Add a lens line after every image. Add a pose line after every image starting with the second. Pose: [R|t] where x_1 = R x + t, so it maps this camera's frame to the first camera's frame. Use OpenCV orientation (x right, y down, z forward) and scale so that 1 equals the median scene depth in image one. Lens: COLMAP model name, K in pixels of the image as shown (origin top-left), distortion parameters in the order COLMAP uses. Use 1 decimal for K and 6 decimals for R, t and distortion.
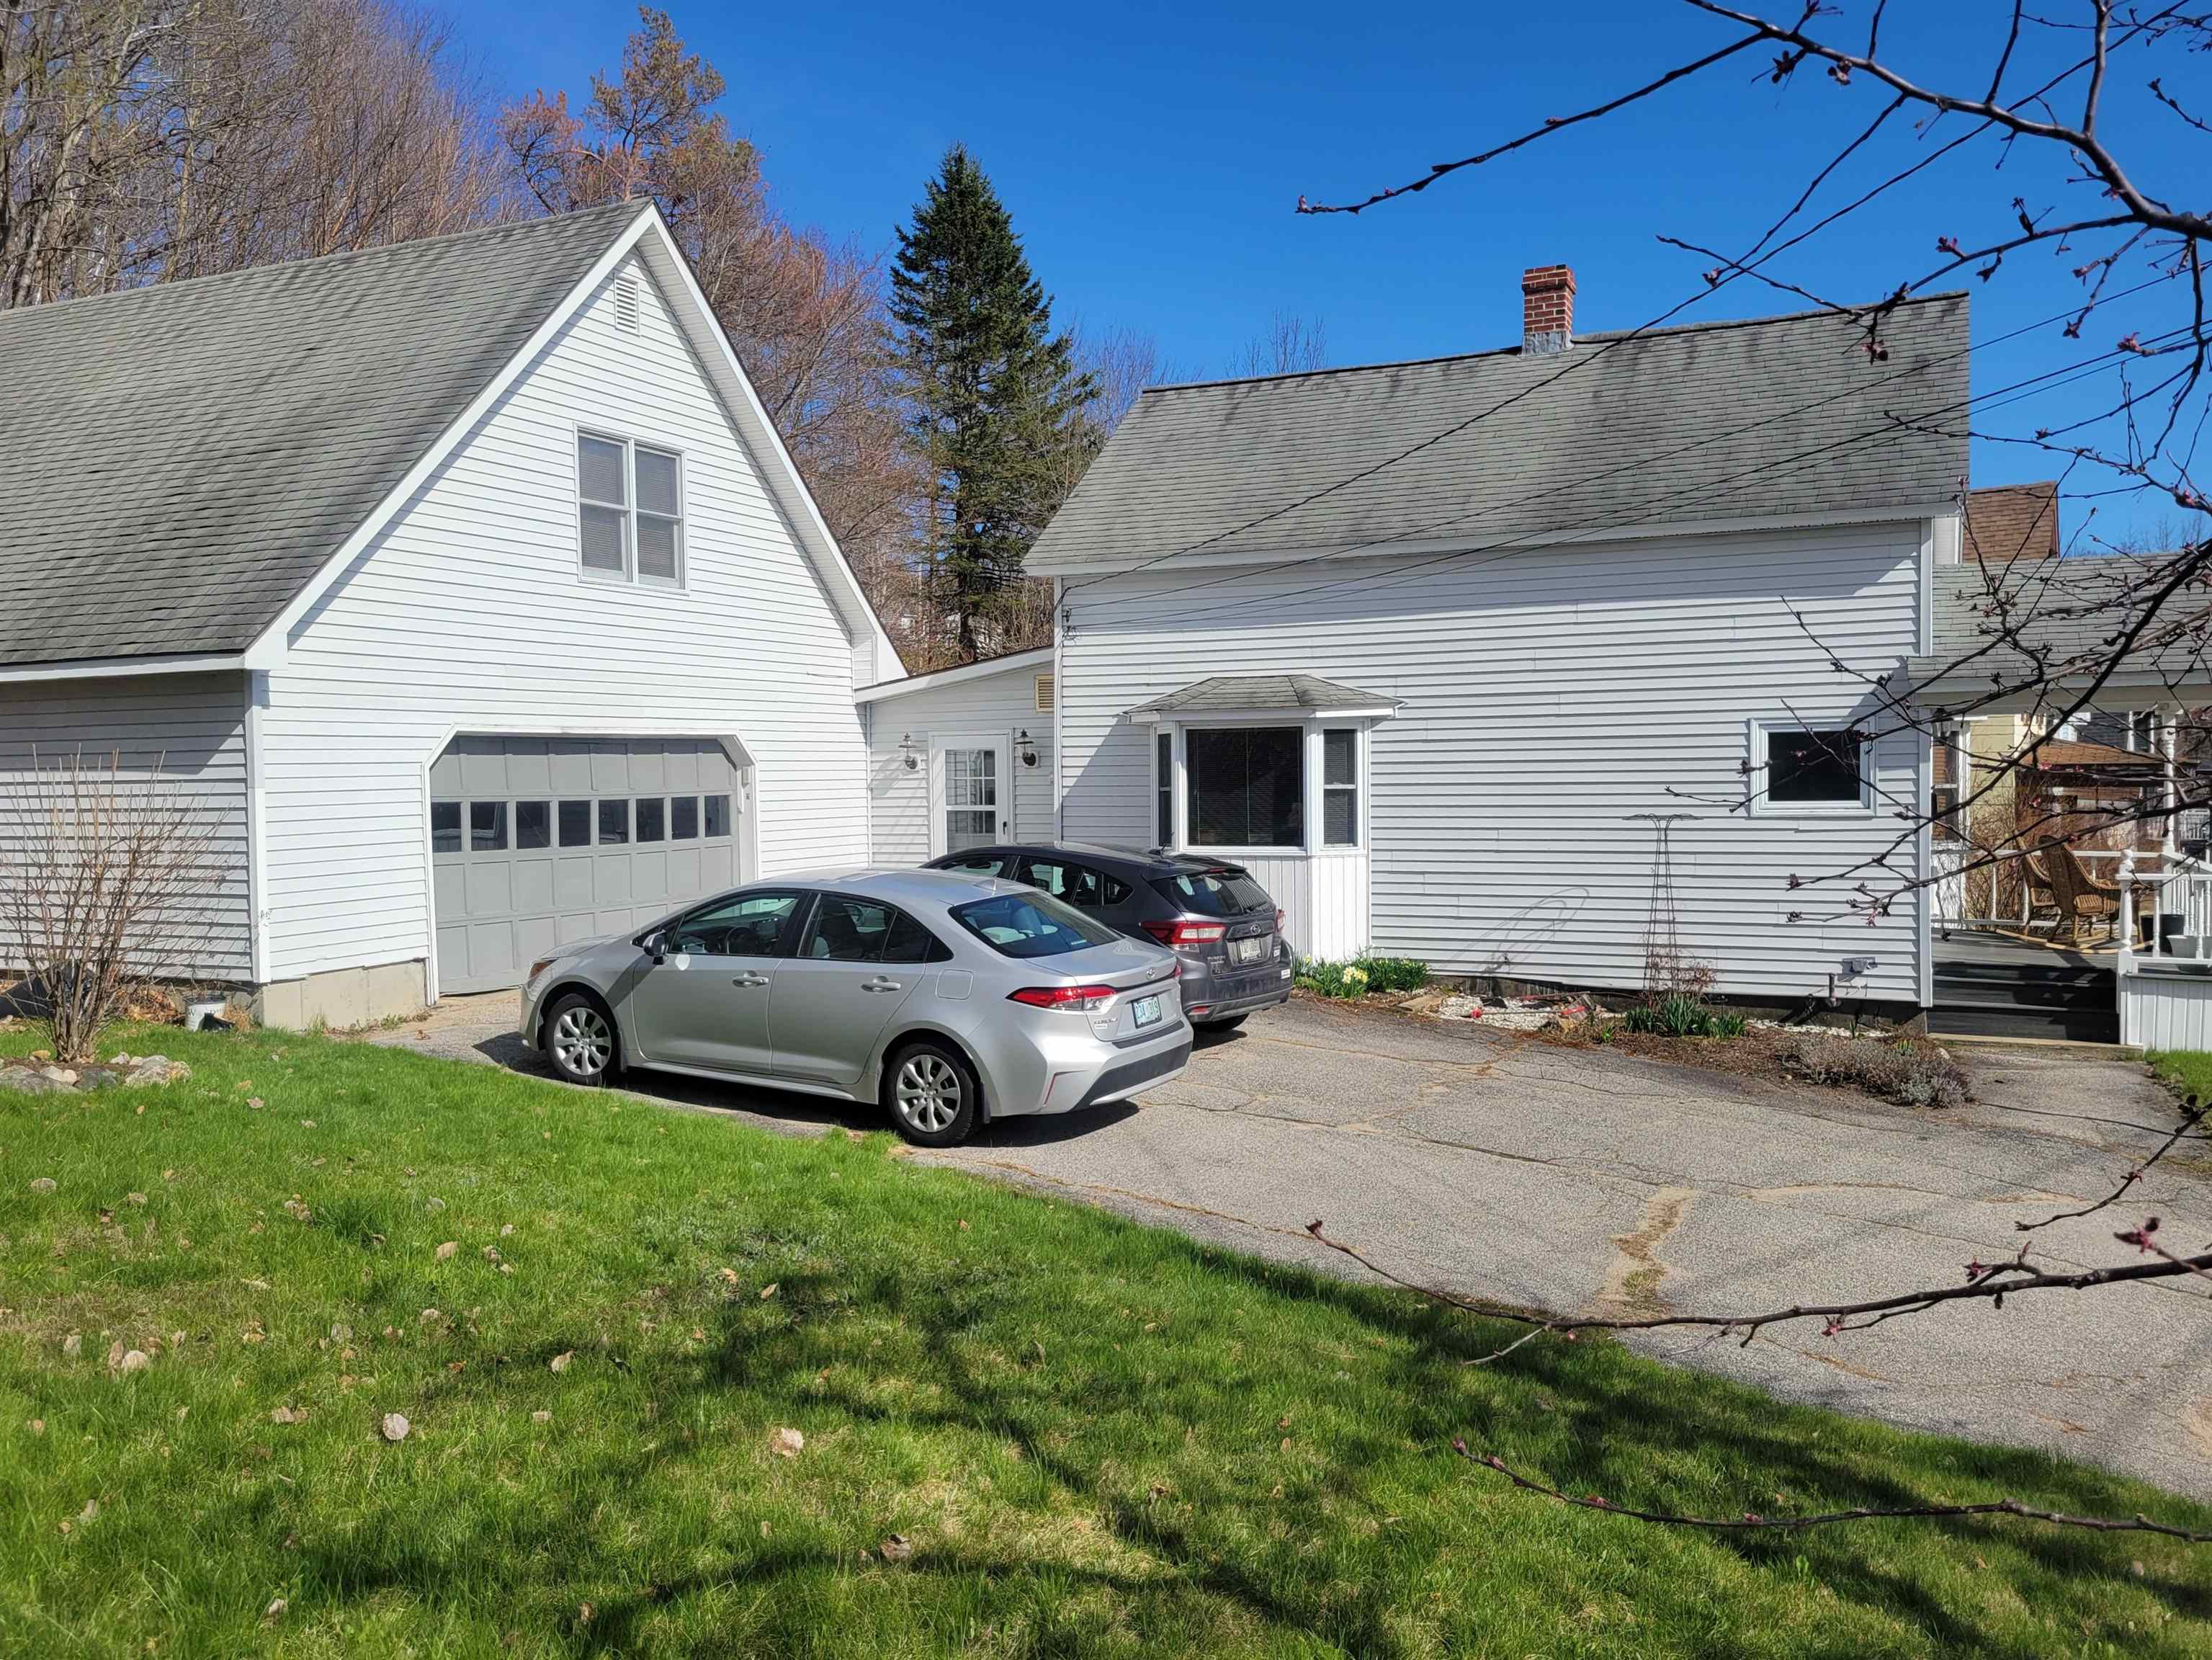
lens RADIAL K [[1754.1, 0, 1106.0], [0, 1754.1, 830.0], [0, 0, 1]] dist [0.026751, -0.000870]
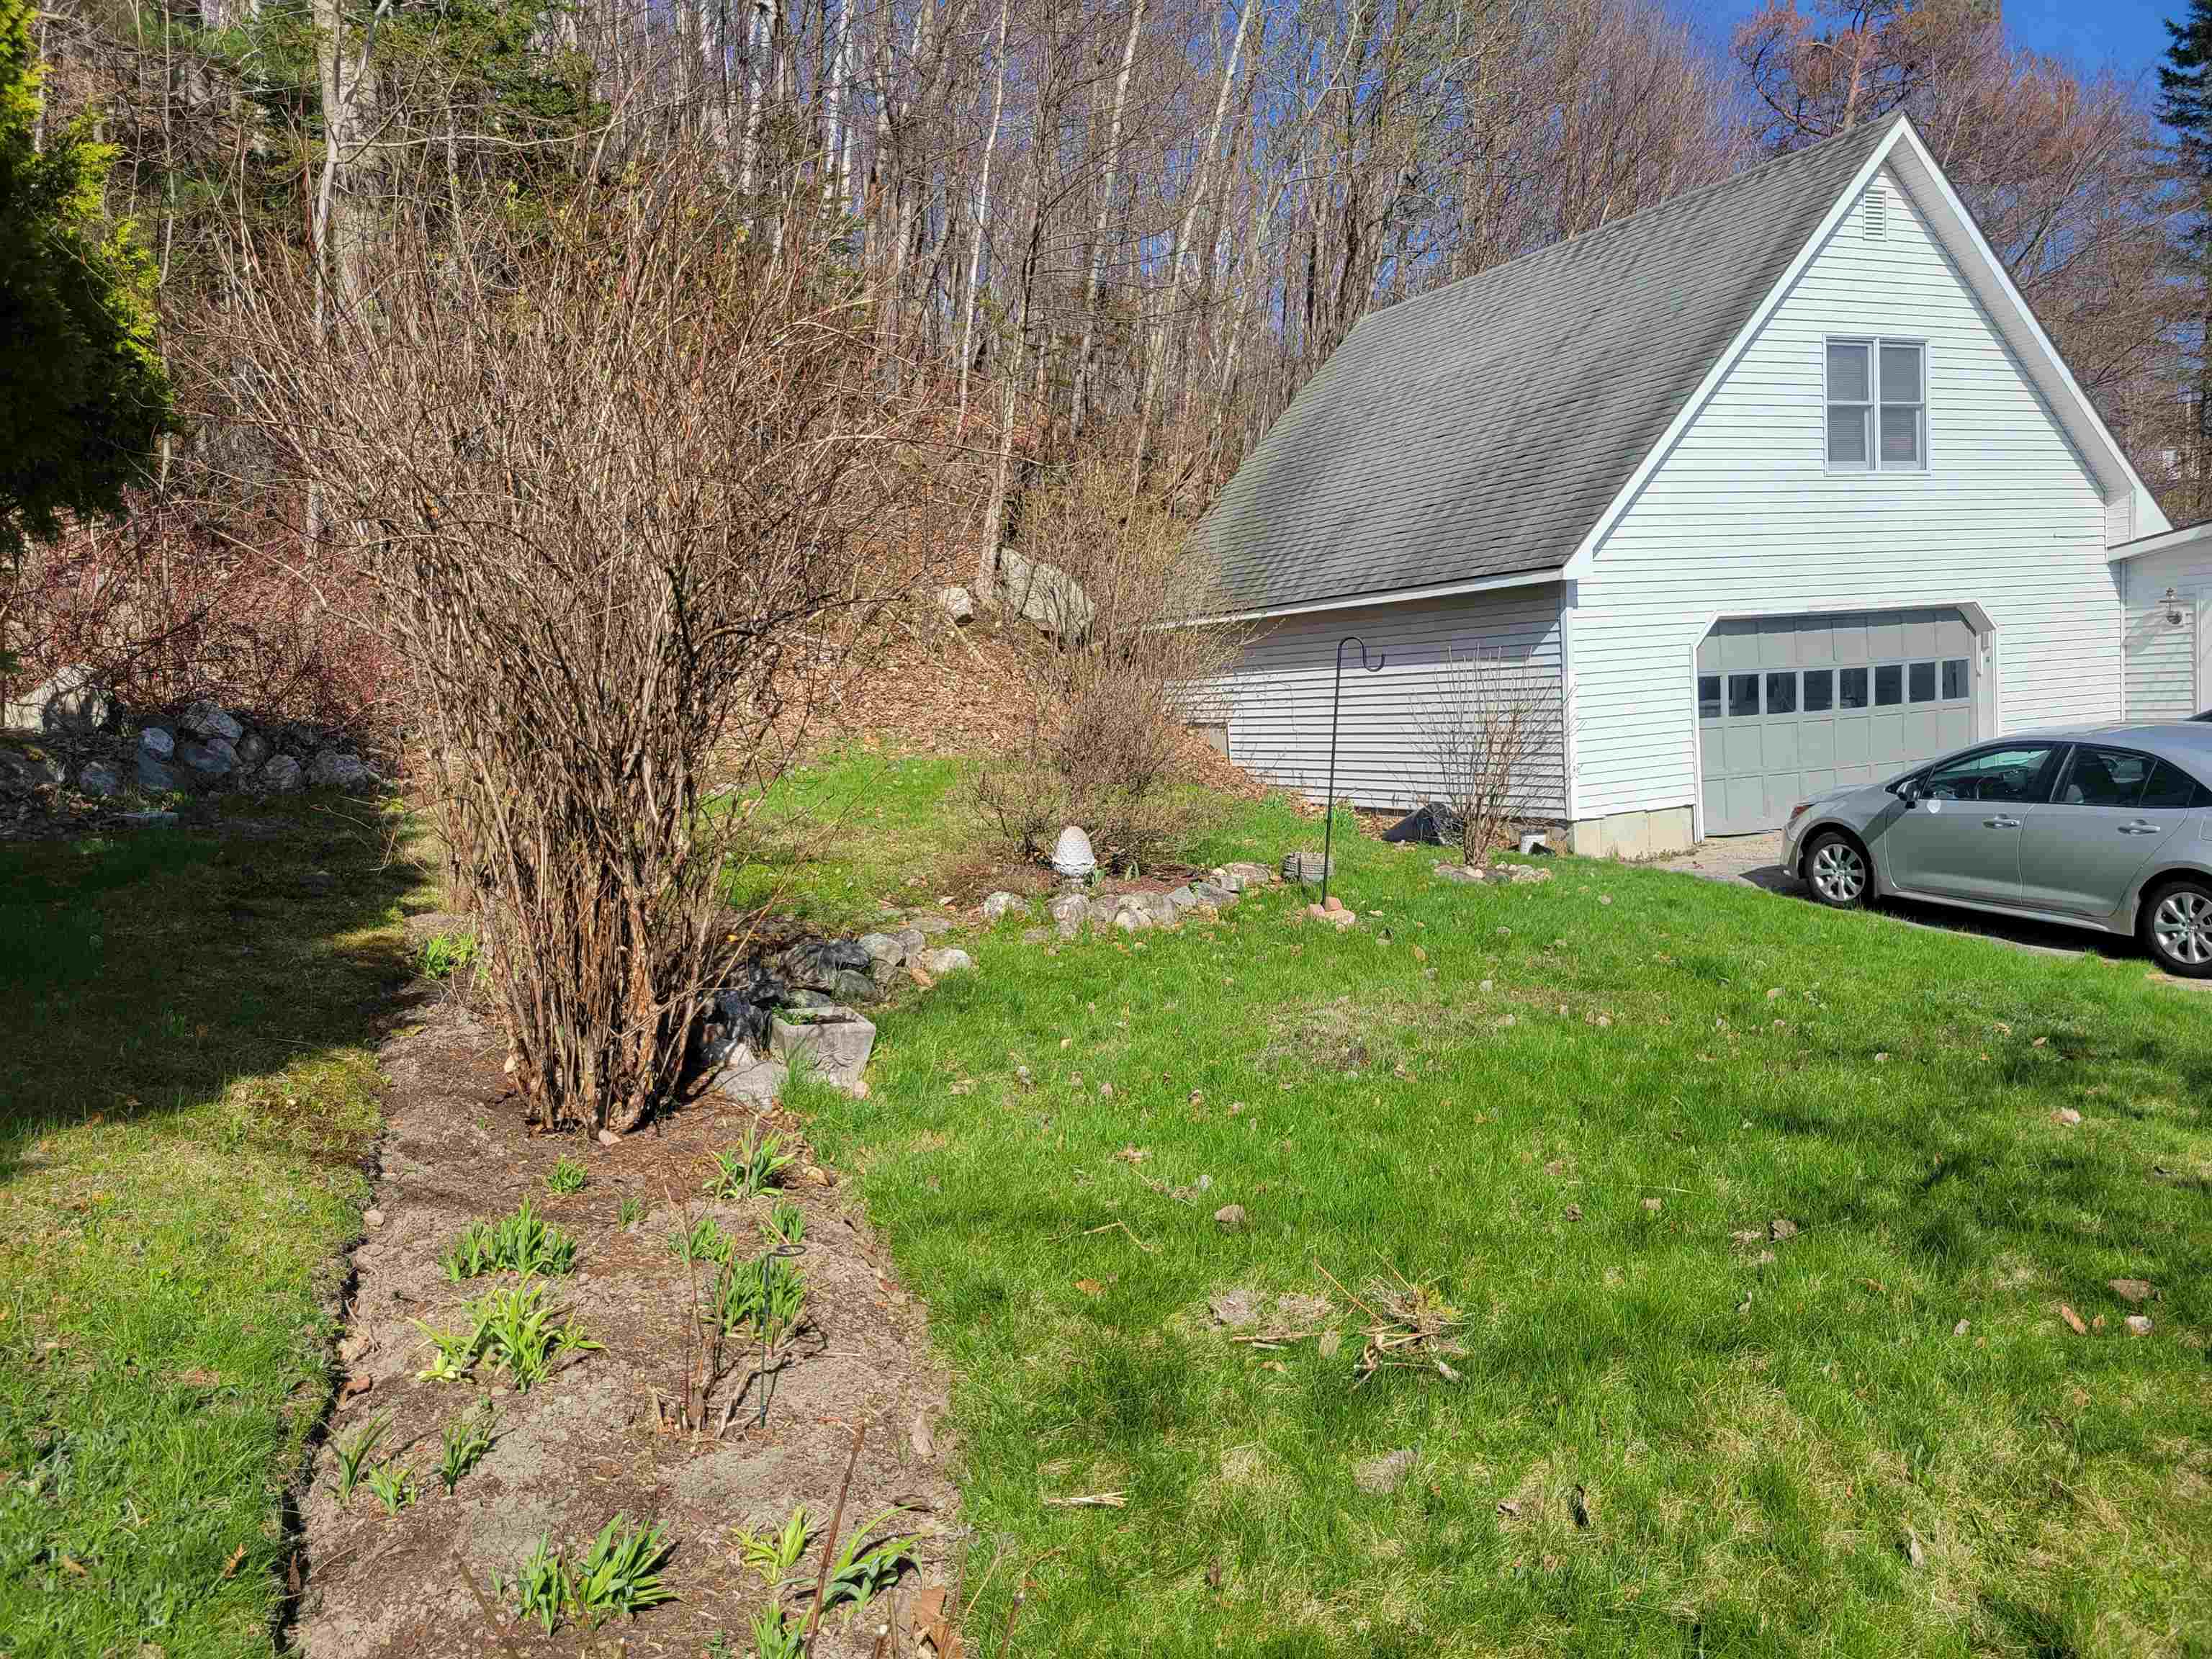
lens RADIAL K [[1642.7, 0, 1106.0], [0, 1642.7, 829.5], [0, 0, 1]] dist [0.067029, -0.052732]
pose [[0.779952, 0.021356, -0.625475, 0.015269], [0.026401, 0.997405, 0.066977, 0.002061], [0.625282, -0.068753, 0.777365, -0.151443]]
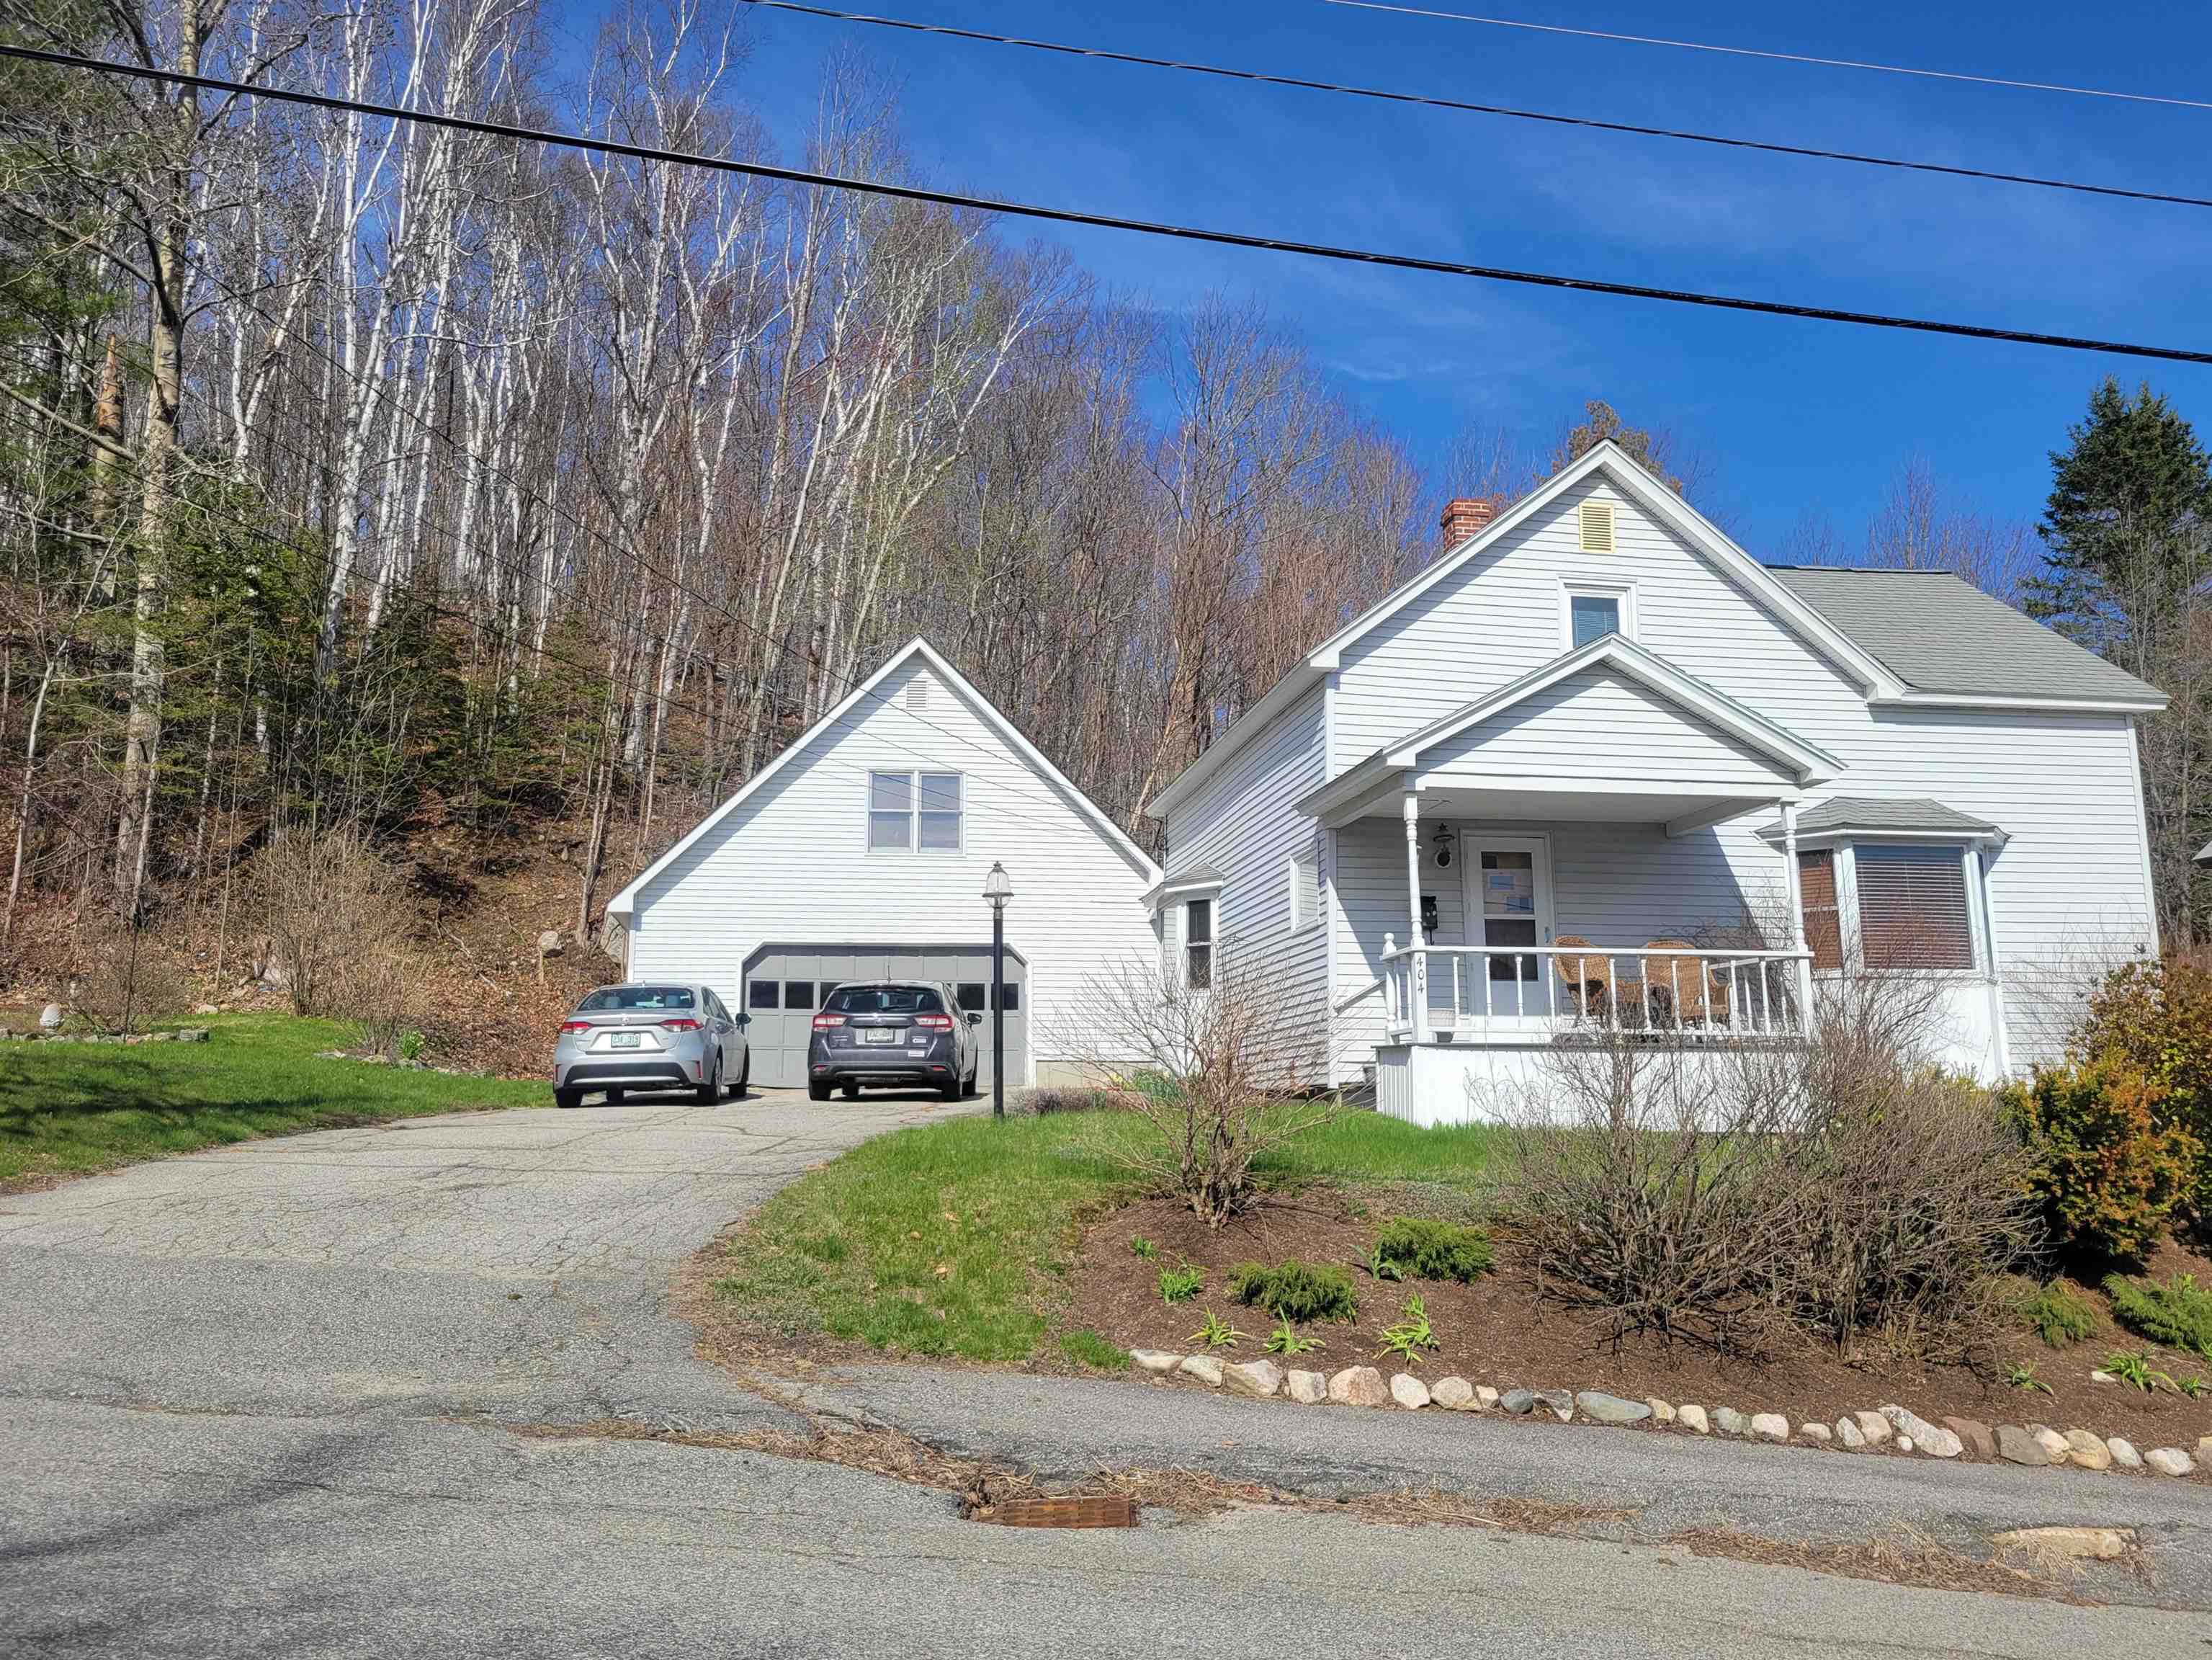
lens RADIAL K [[1754.1, 0, 1106.0], [0, 1754.1, 830.0], [0, 0, 1]] dist [0.026751, -0.000870]
pose [[0.578508, -0.128747, -0.805452, 1.326101], [-0.031973, 0.983127, -0.180111, 0.147408], [0.815050, 0.129948, 0.564630, 0.233947]]
